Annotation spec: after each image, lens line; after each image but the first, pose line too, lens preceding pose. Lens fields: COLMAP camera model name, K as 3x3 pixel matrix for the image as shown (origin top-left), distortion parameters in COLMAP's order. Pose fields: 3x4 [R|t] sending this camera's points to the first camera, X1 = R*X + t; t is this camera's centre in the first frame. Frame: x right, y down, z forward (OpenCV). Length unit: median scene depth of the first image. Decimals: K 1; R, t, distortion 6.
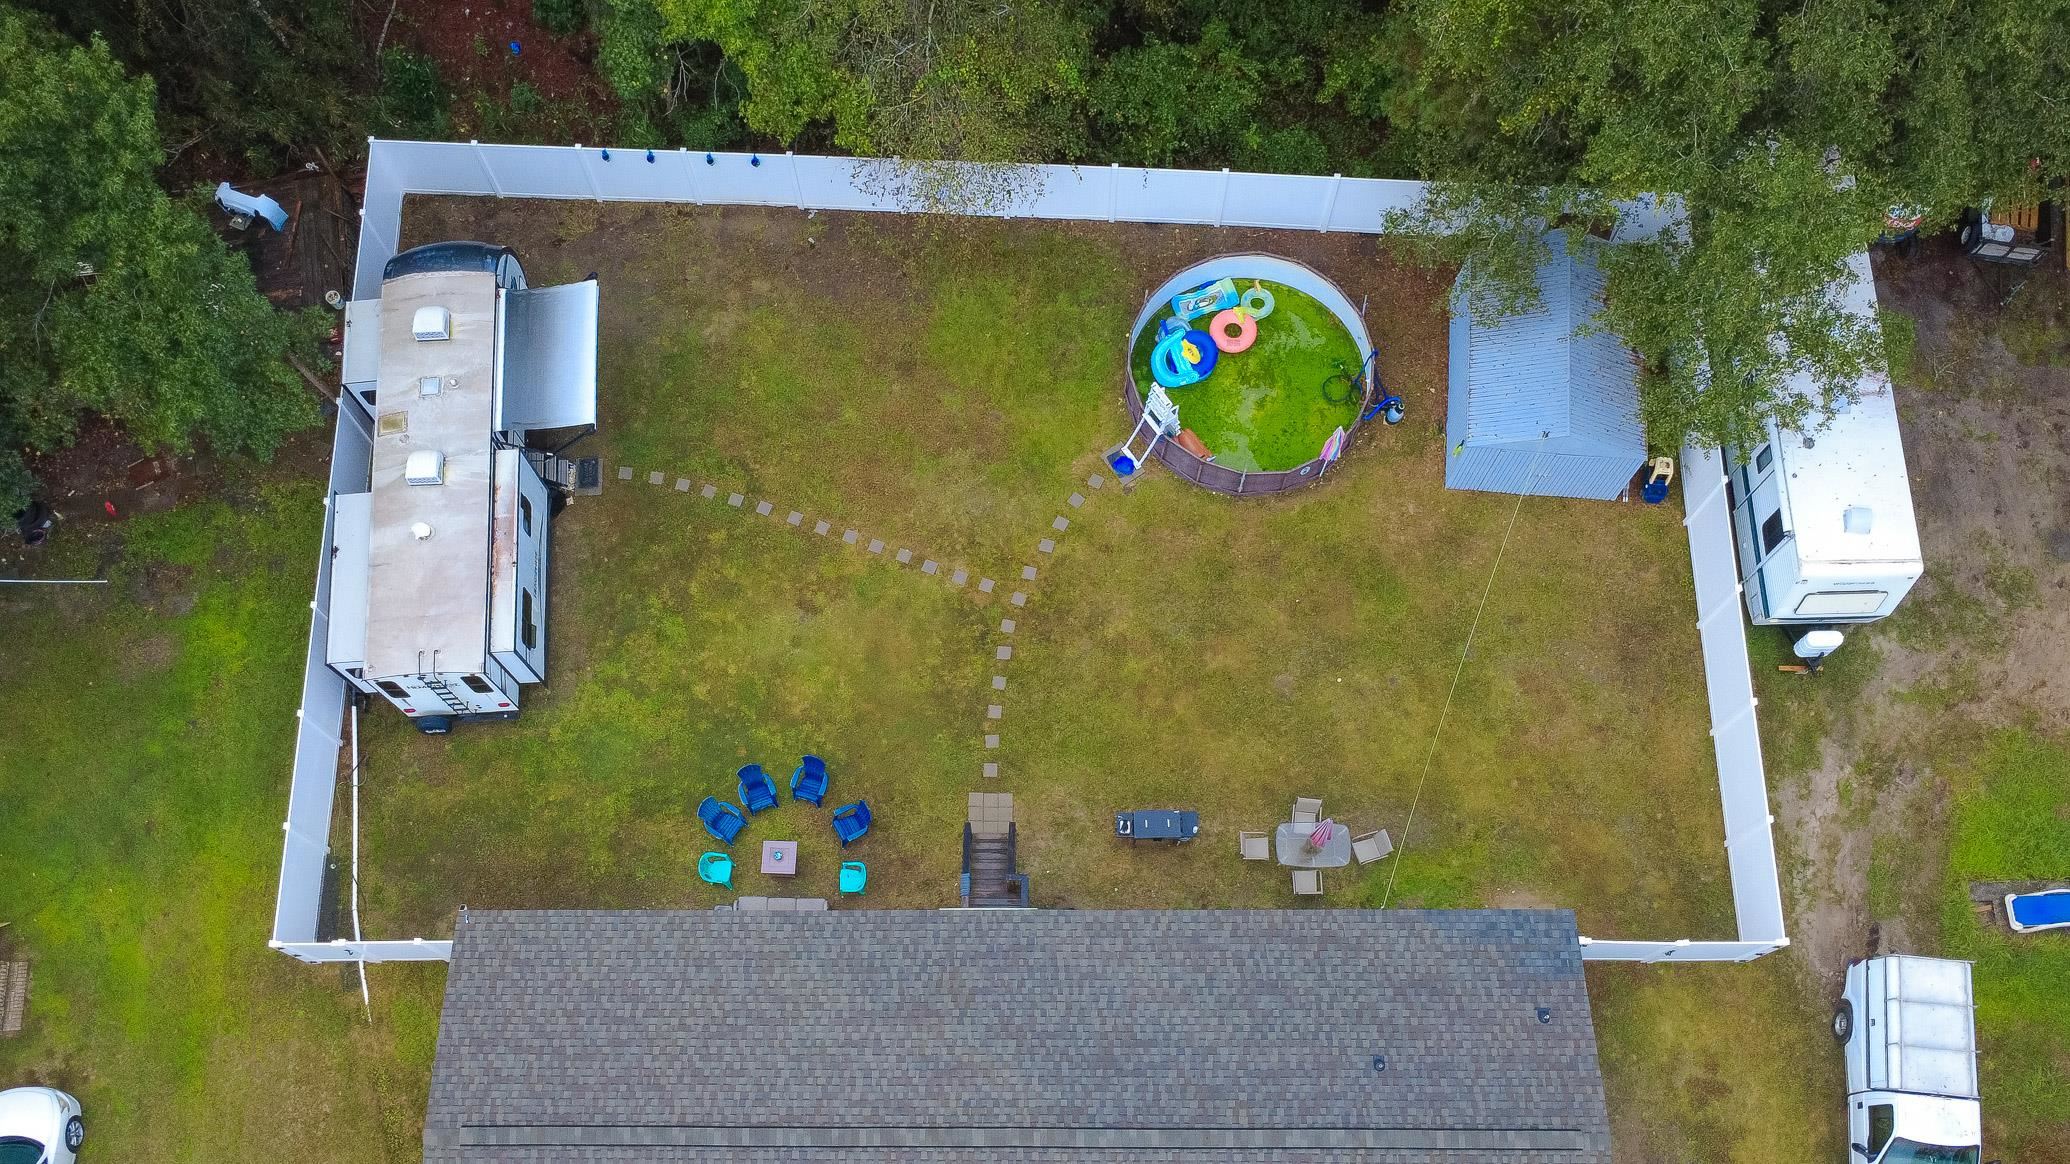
lens RADIAL K [[1566.2, 0, 957.7], [0, 1566.2, 891.5], [0, 0, 1]] dist [-0.002663, -0.002406]
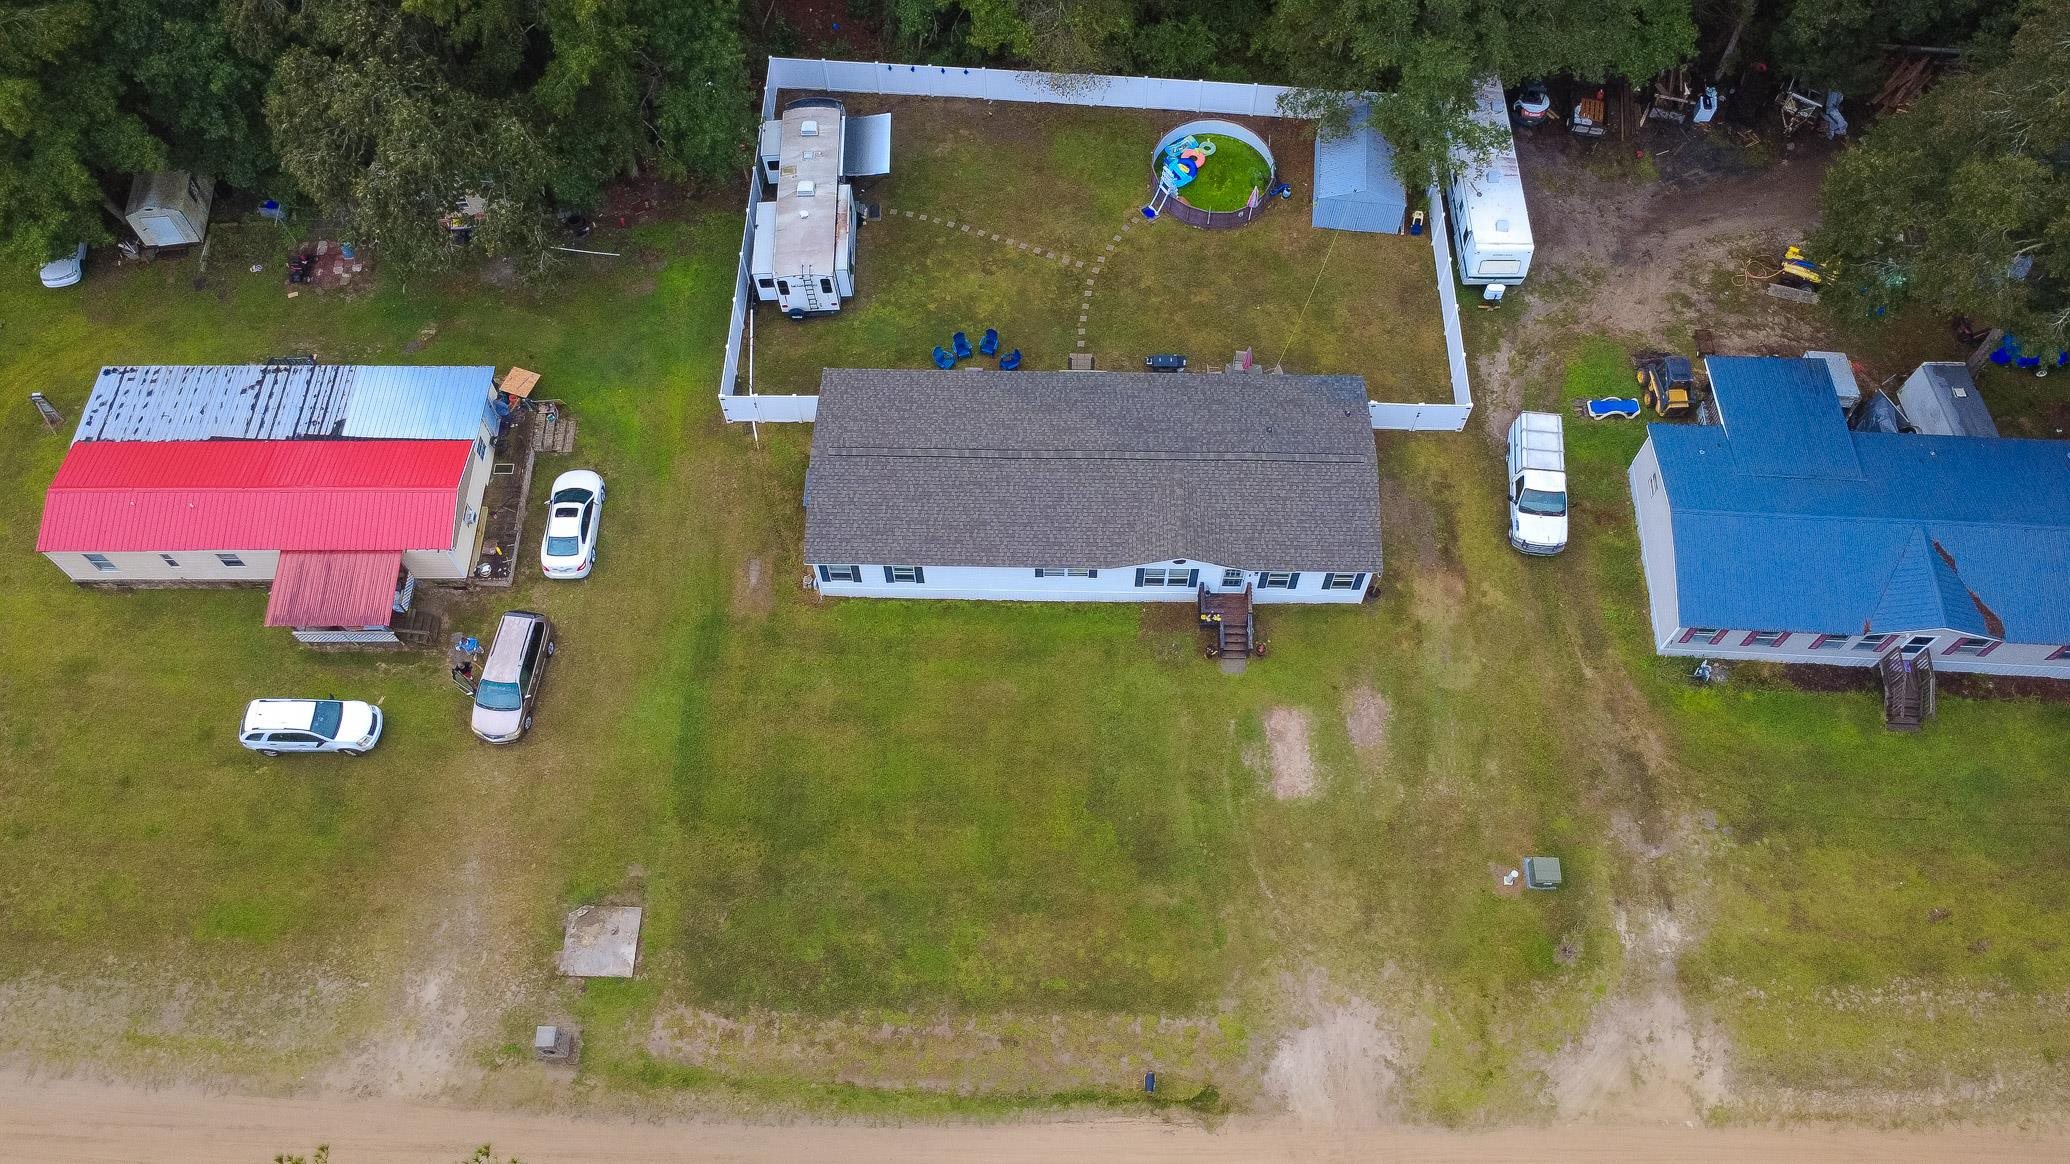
lens RADIAL K [[1523.3, 0, 1016.0], [0, 1523.3, 587.5], [0, 0, 1]] dist [-0.006212, 0.004671]
pose [[0.999429, 0.030837, 0.013842, -0.076319], [-0.026500, 0.969049, -0.245444, 0.680054], [-0.020983, 0.244937, 0.969312, -0.759930]]
